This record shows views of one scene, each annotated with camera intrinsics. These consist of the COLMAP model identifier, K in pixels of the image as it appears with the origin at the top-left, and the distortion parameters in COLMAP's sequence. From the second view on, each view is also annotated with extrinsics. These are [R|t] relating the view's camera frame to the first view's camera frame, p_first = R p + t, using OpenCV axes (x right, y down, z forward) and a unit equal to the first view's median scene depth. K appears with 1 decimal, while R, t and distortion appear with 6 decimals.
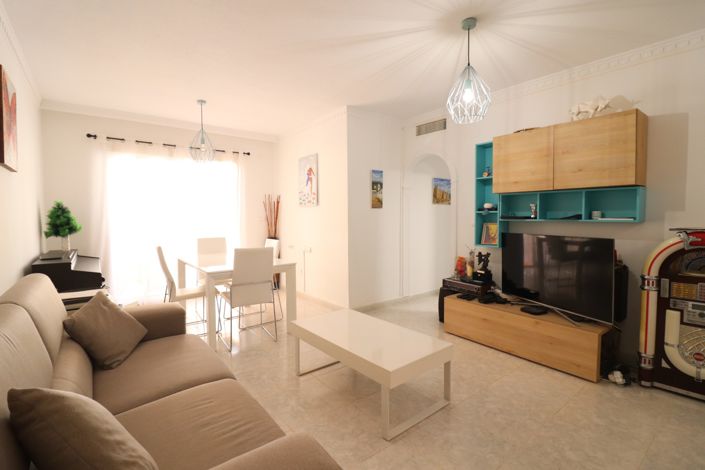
lens RADIAL K [[332.8, 0, 352.4], [0, 332.8, 234.0], [0, 0, 1]] dist [-0.002132, -0.000910]
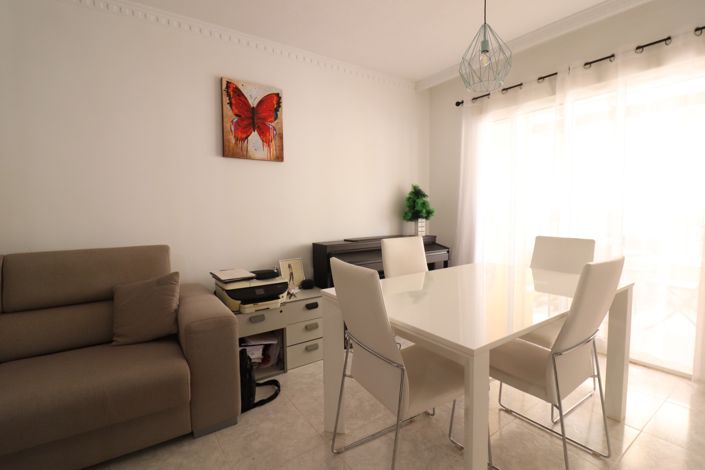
lens RADIAL K [[332.8, 0, 352.2], [0, 332.8, 235.4], [0, 0, 1]] dist [-0.002132, -0.000910]
pose [[-0.057582, 0.078231, -0.995271, 0.097789], [-0.043193, 0.995796, 0.080772, -0.020425], [0.997406, 0.047640, -0.053961, 0.841159]]
